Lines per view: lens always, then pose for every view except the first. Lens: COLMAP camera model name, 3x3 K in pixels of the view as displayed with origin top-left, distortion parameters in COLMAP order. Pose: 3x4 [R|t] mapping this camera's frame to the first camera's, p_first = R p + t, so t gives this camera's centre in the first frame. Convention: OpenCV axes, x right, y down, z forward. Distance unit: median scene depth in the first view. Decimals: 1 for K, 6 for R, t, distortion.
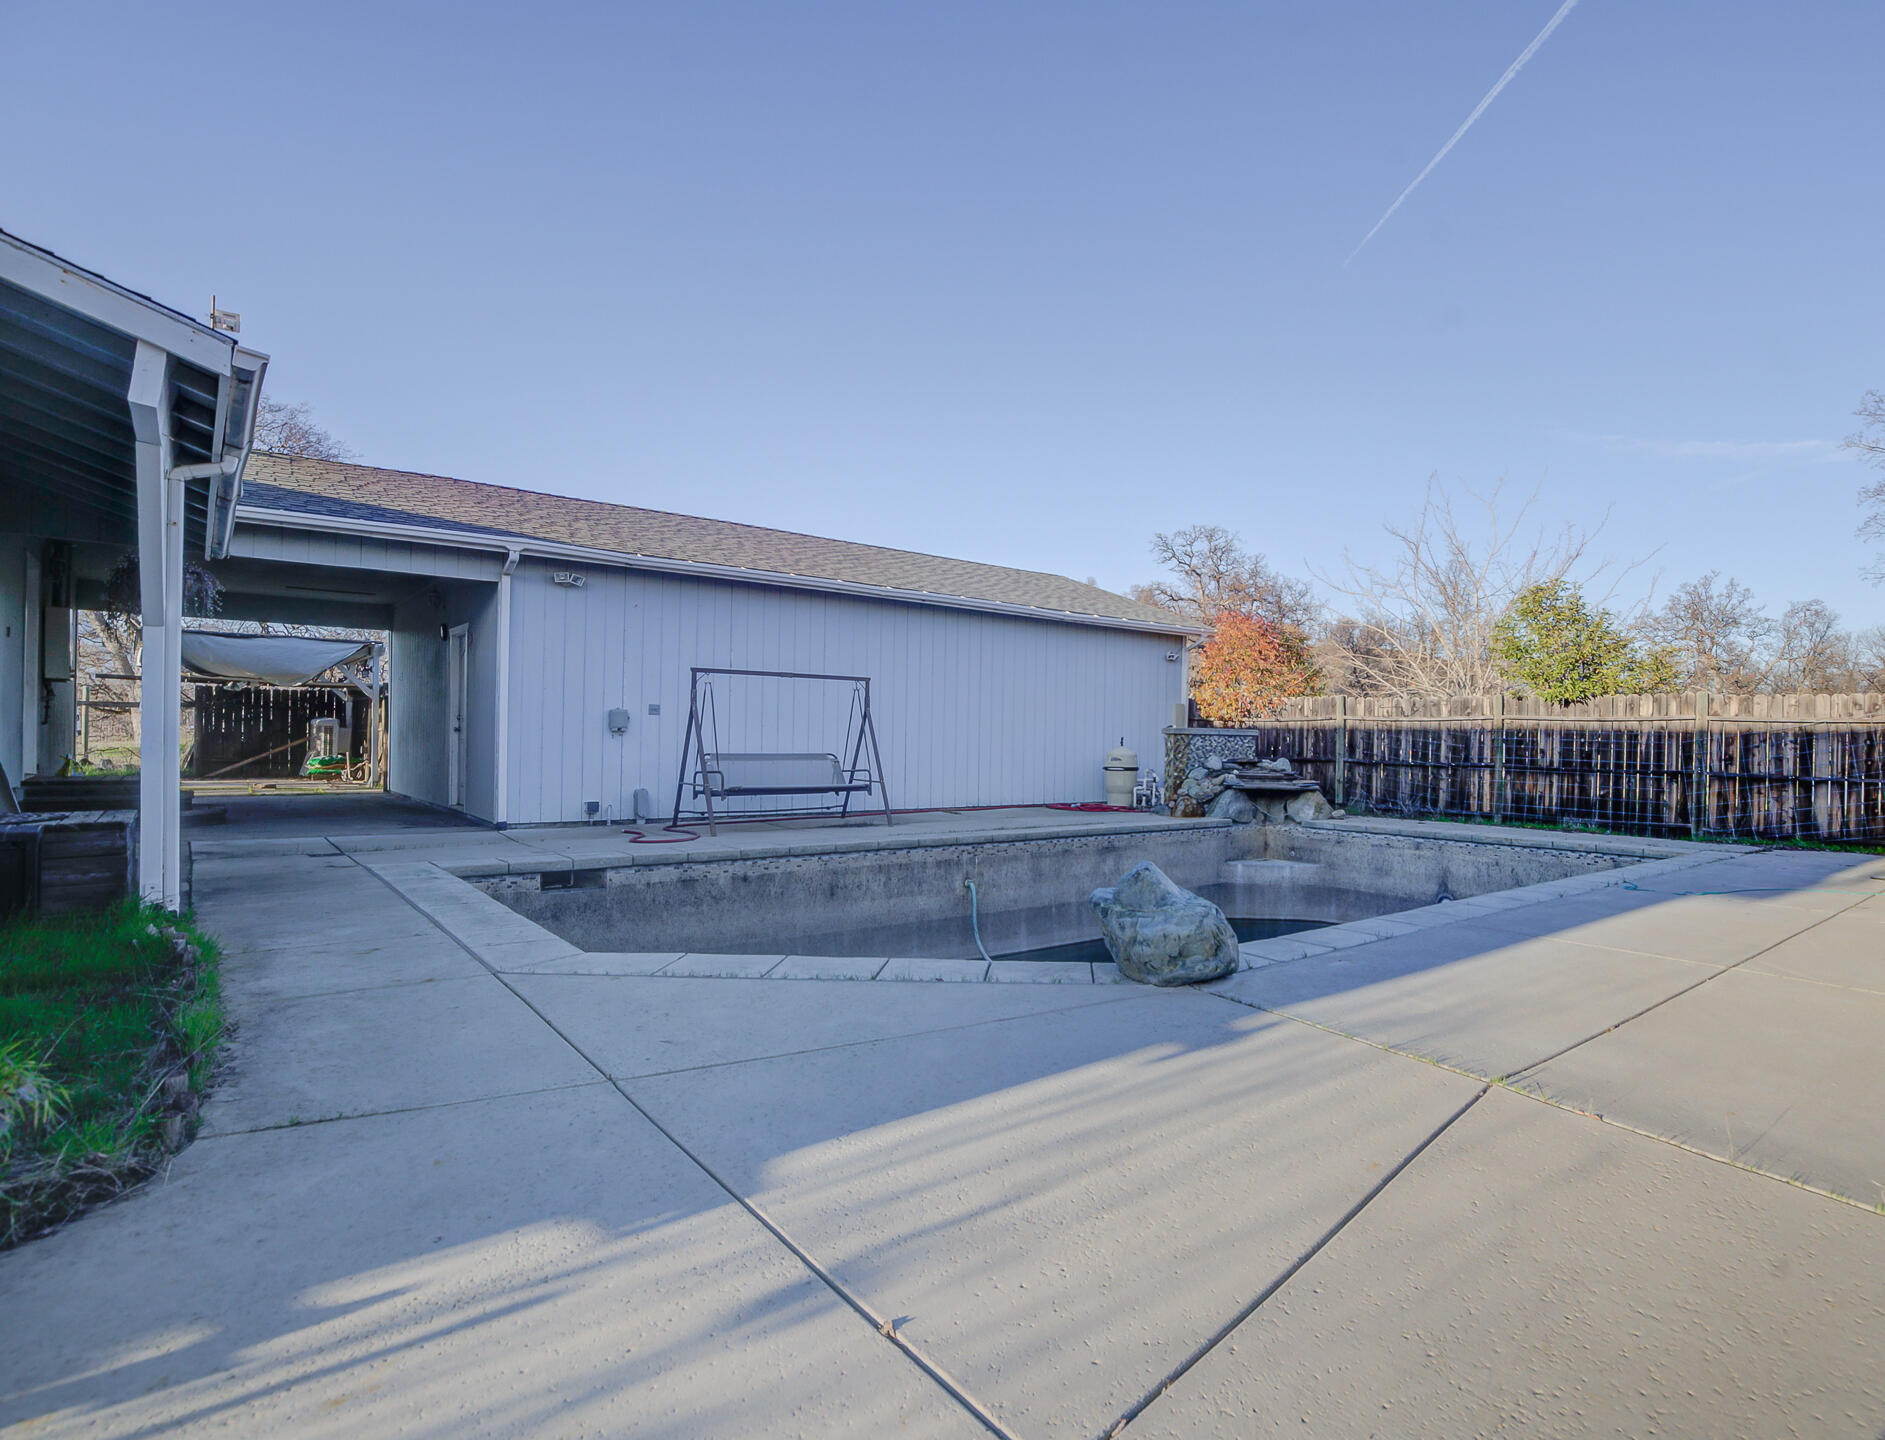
lens RADIAL K [[940.9, 0, 950.1], [0, 940.9, 731.1], [0, 0, 1]] dist [0.006998, 0.000809]
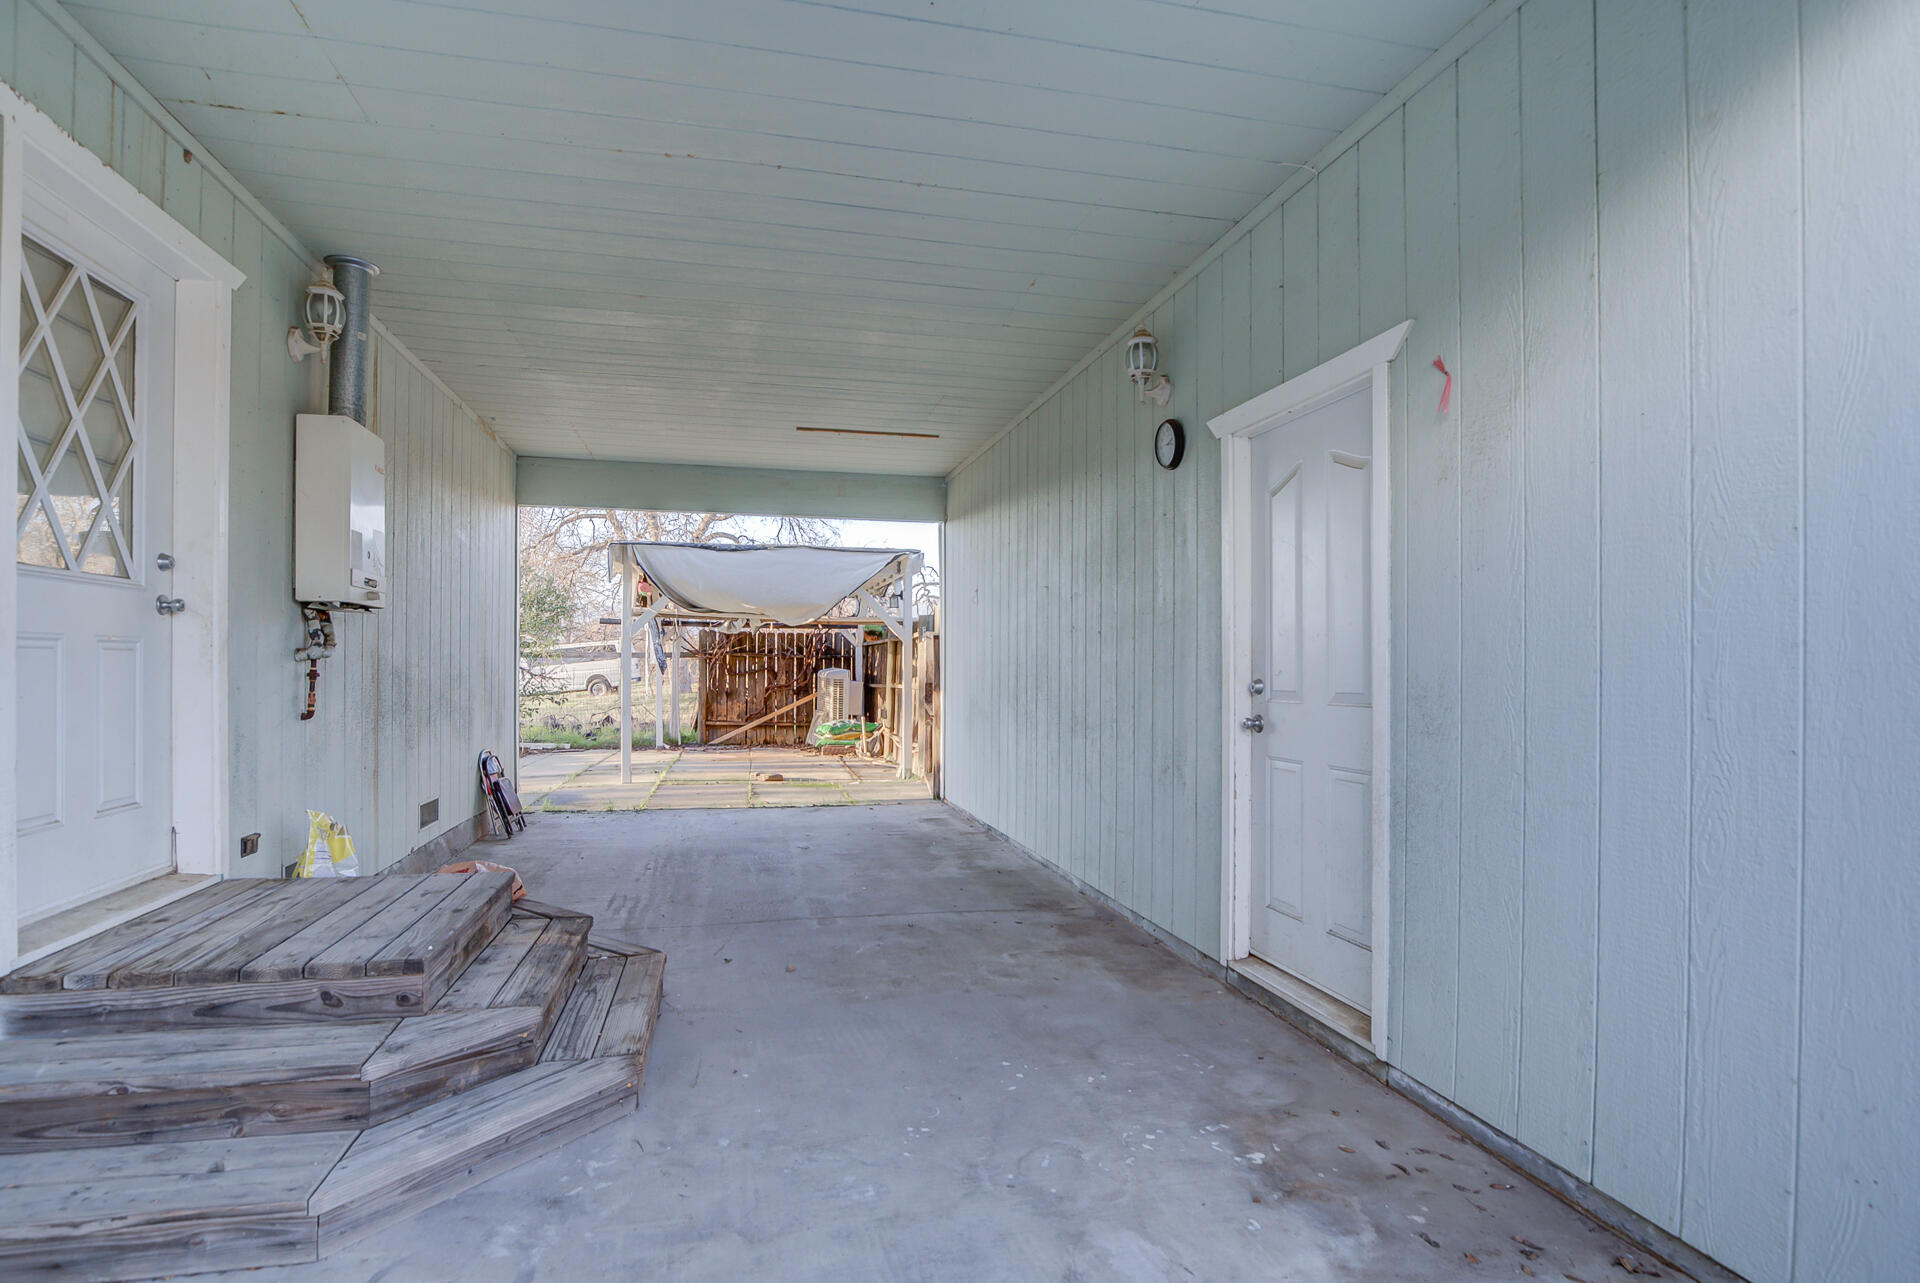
lens RADIAL K [[903.6, 0, 952.1], [0, 903.6, 650.9], [0, 0, 1]] dist [-0.005950, -0.000105]
pose [[0.907125, -0.020442, -0.420364, -0.282448], [0.012954, 0.999703, -0.020661, -0.012382], [0.420661, 0.013297, 0.907120, 0.398106]]
